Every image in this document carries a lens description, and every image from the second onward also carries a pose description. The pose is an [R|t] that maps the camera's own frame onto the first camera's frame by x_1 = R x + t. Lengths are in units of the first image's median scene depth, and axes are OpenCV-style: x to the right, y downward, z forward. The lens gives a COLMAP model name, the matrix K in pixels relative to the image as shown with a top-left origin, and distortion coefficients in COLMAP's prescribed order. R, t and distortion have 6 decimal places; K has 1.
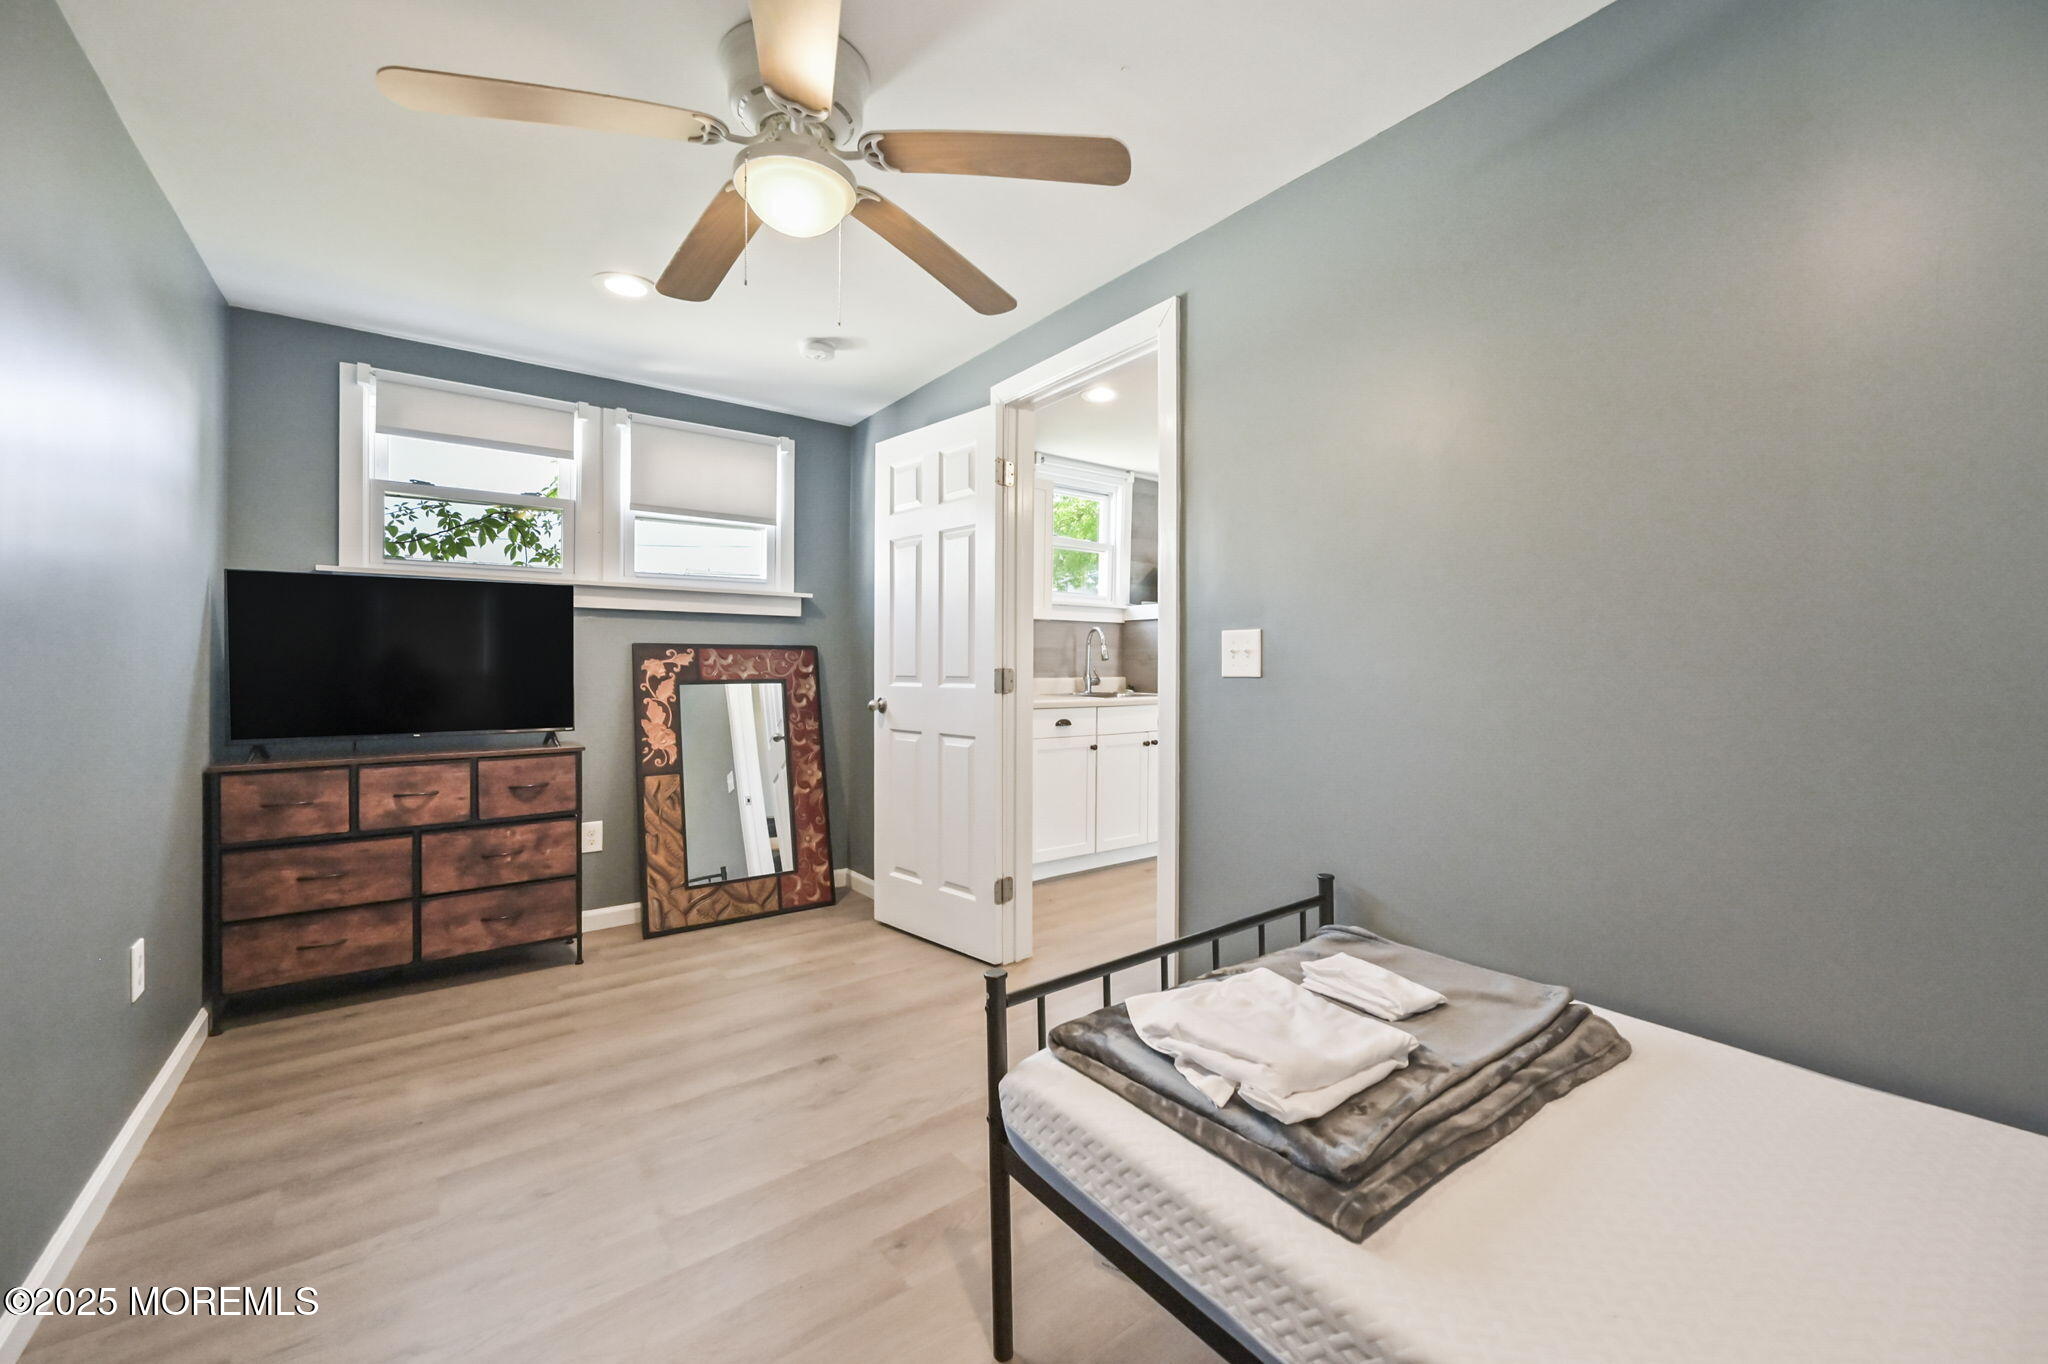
lens RADIAL K [[828.4, 0, 1030.1], [0, 828.4, 669.4], [0, 0, 1]] dist [0.002009, 0.000060]
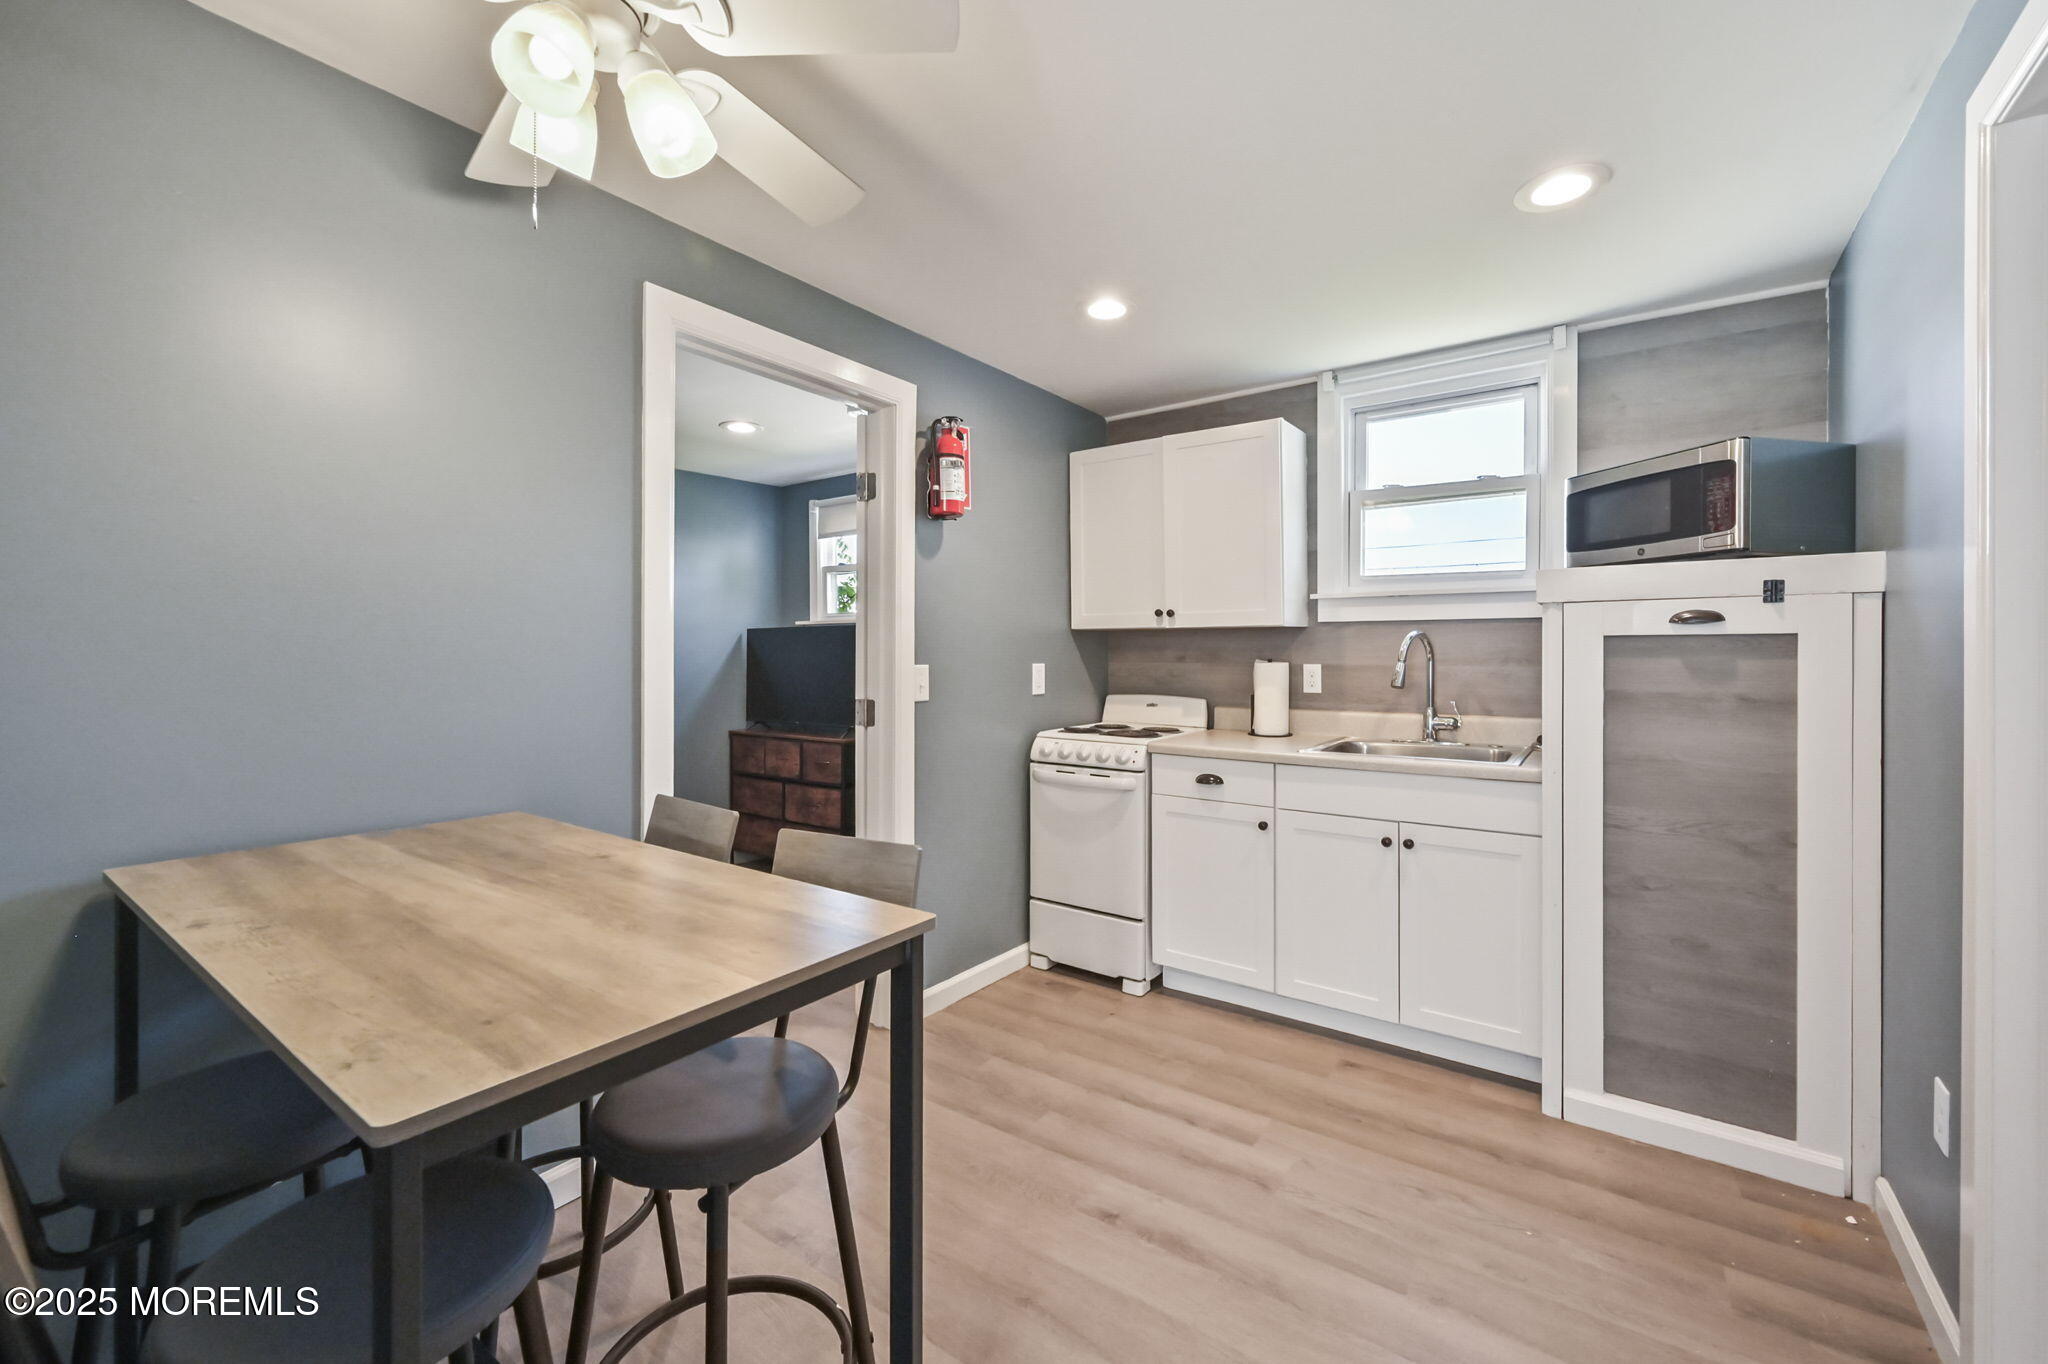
lens RADIAL K [[828.4, 0, 1022.5], [0, 828.4, 663.1], [0, 0, 1]] dist [0.002009, 0.000060]
pose [[0.277180, 0.007728, -0.960787, 0.732841], [-0.003638, 0.999969, 0.006994, -0.040149], [0.960811, 0.001557, 0.277199, 0.740452]]
